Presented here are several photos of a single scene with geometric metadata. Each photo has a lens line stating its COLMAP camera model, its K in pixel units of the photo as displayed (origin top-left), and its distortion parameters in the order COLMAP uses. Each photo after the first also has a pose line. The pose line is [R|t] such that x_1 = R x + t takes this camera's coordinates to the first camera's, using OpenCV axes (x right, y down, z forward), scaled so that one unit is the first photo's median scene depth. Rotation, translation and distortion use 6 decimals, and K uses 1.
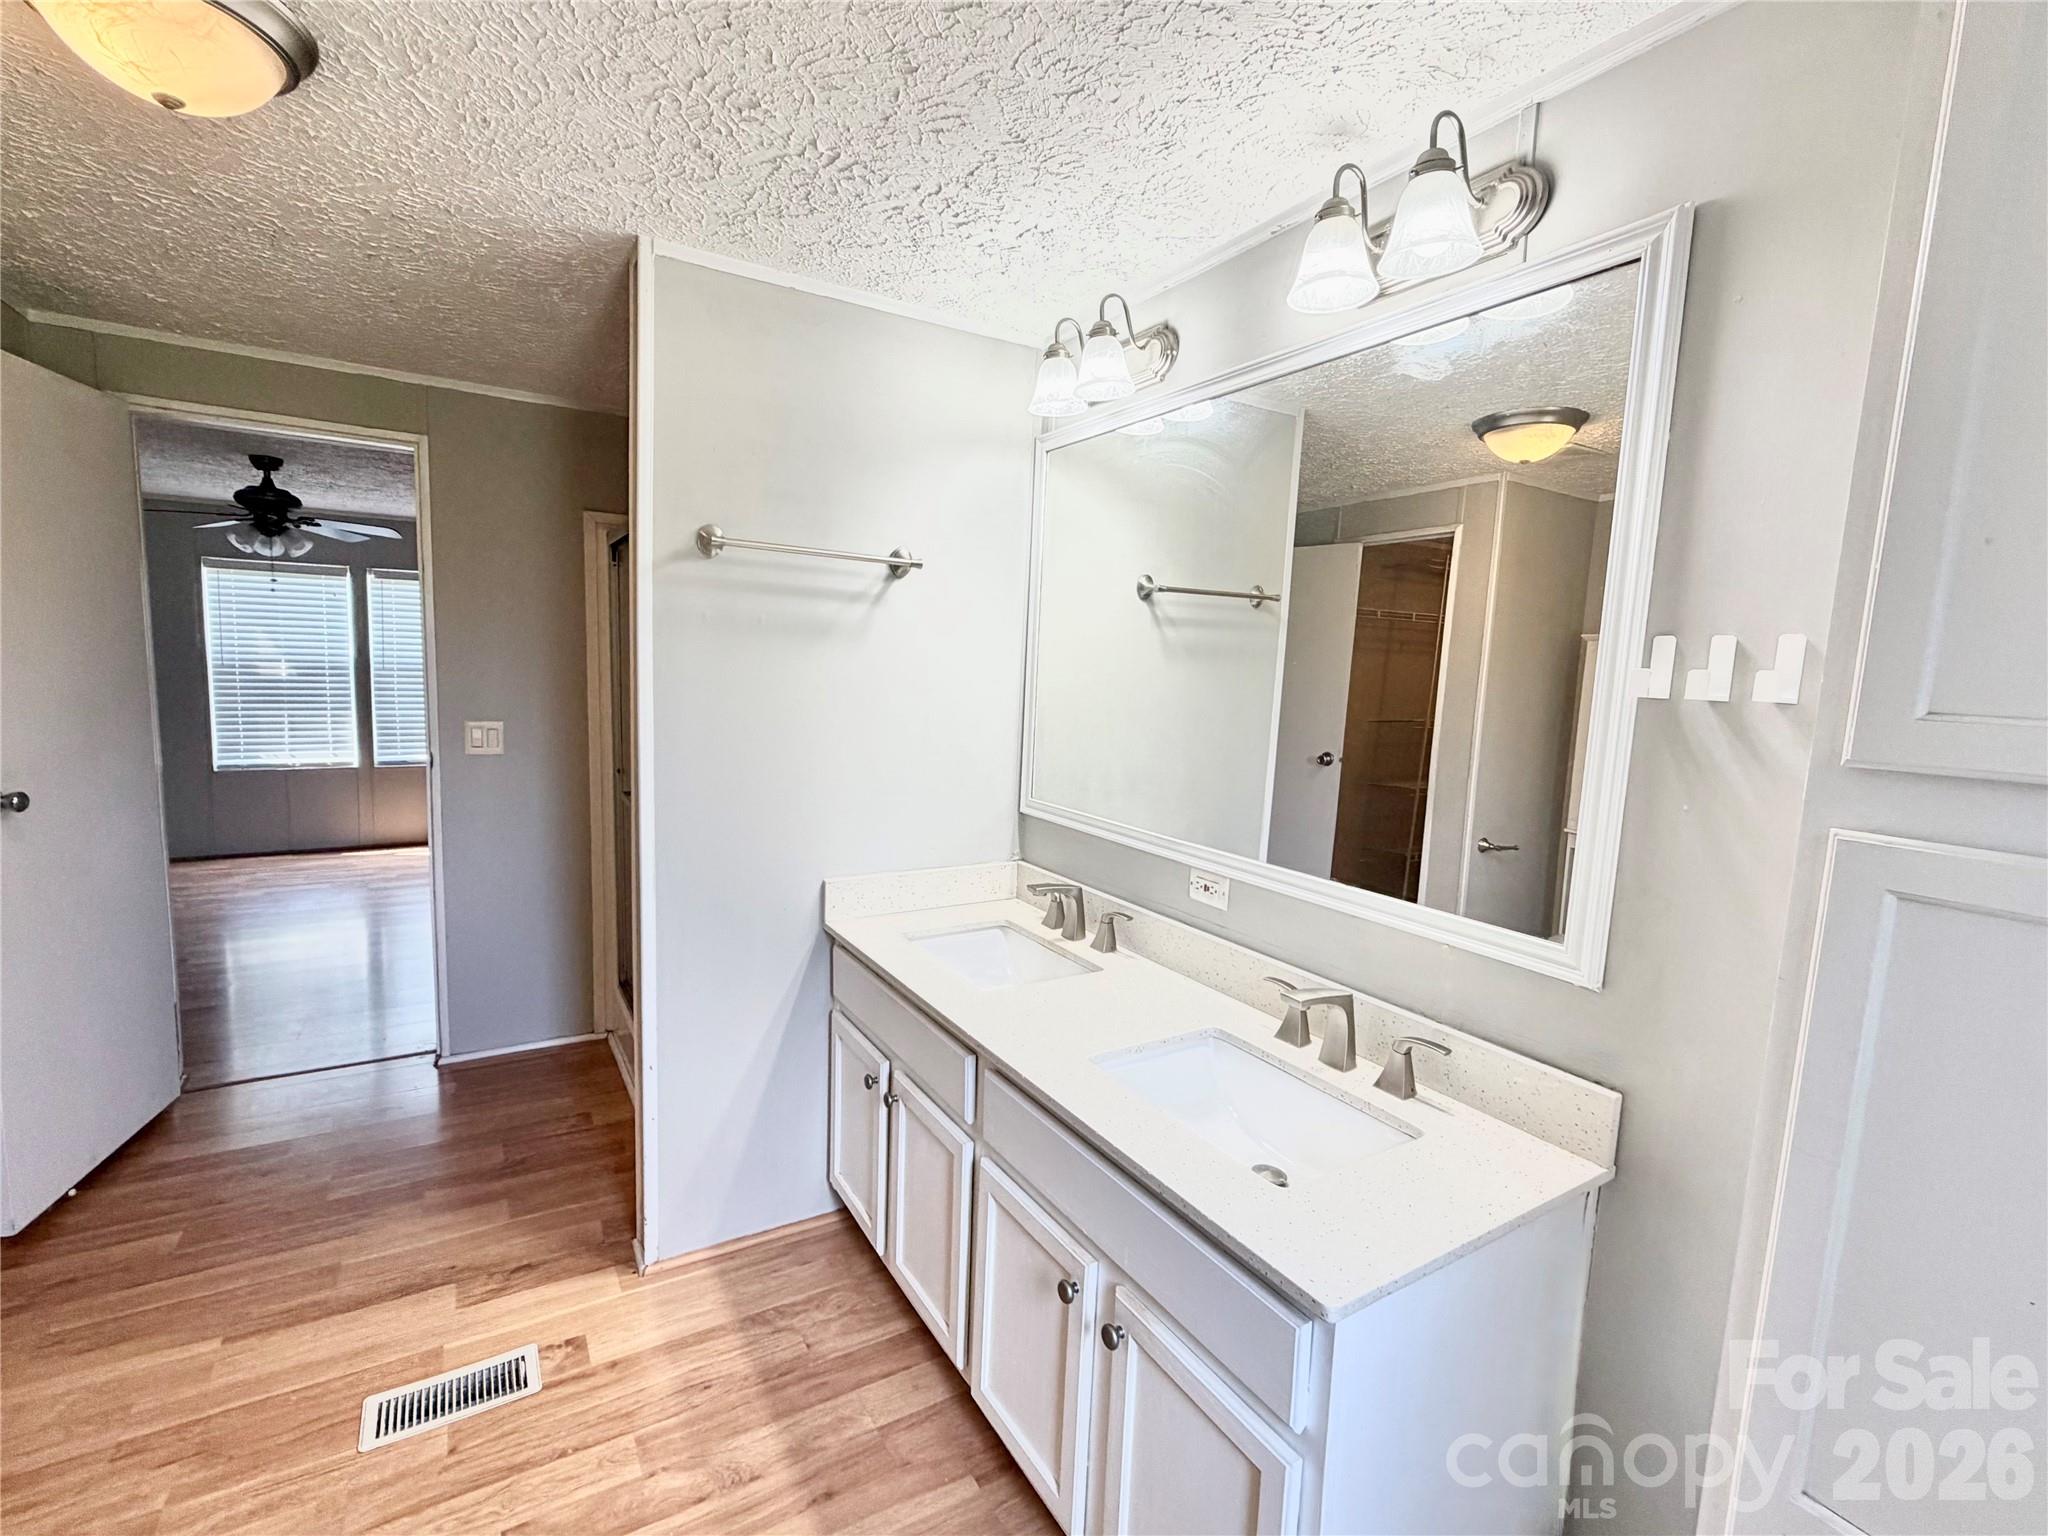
lens RADIAL K [[901.5, 0, 1014.3], [0, 901.5, 774.9], [0, 0, 1]] dist [-0.000389, 0.000180]
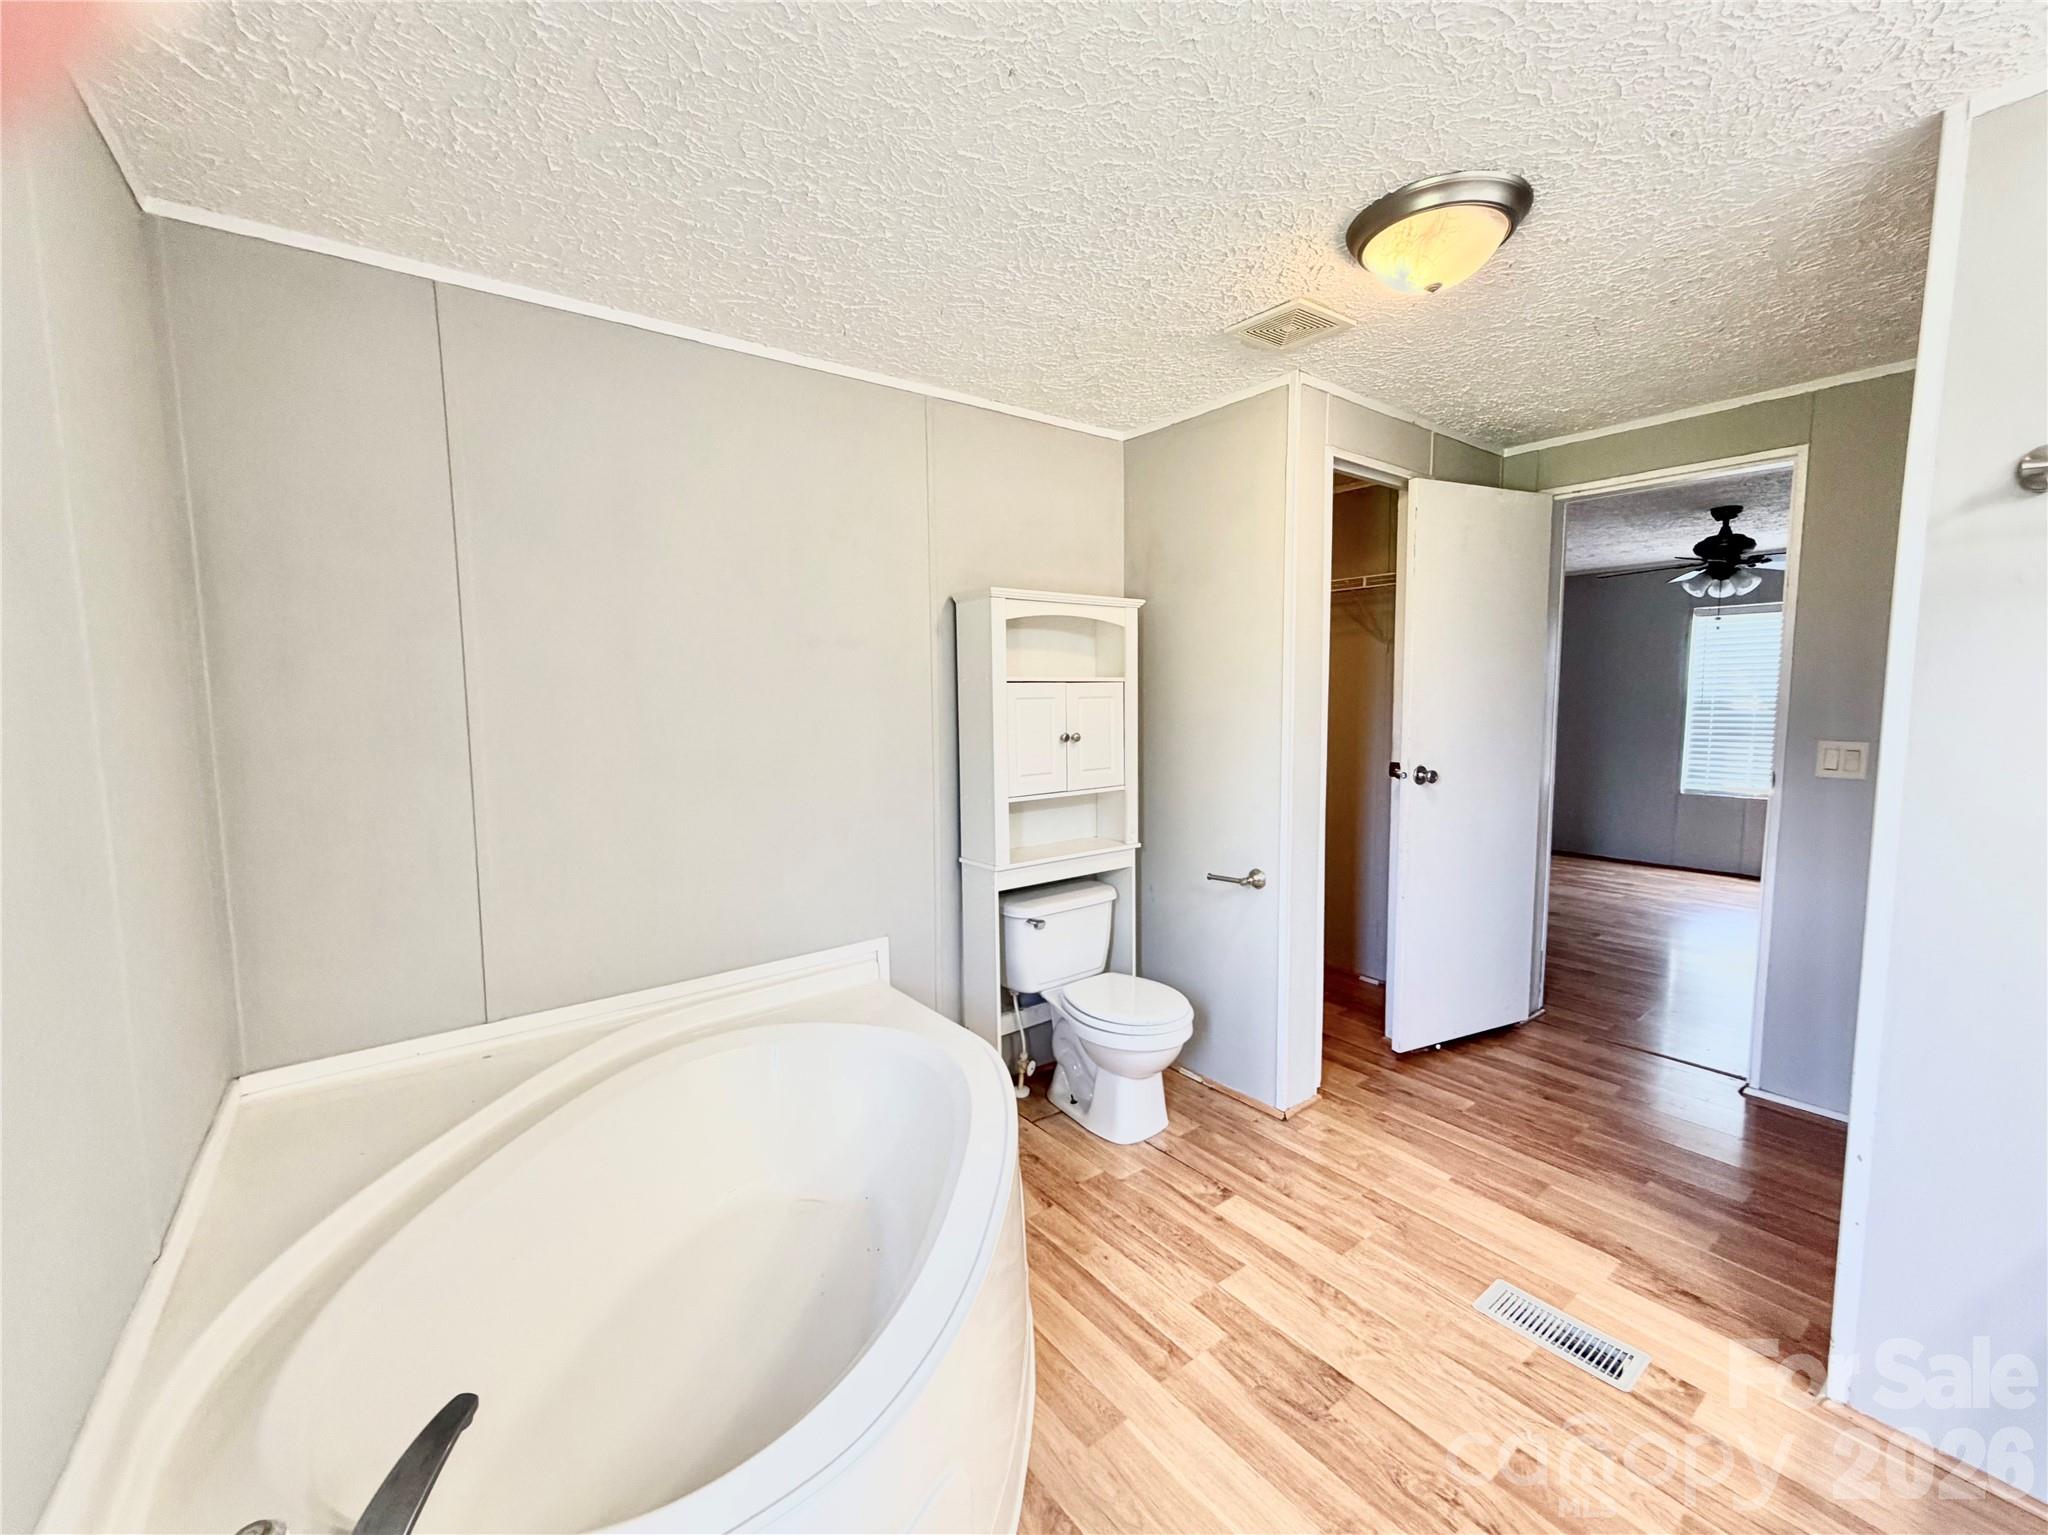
lens RADIAL K [[818.9, 0, 1019.7], [0, 818.9, 771.0], [0, 0, 1]] dist [0.000237, 0.000413]
pose [[0.111314, 0.060067, -0.991968, 0.217191], [-0.107177, 0.993075, 0.048107, 0.029920], [0.987989, 0.100962, 0.116981, 0.146644]]
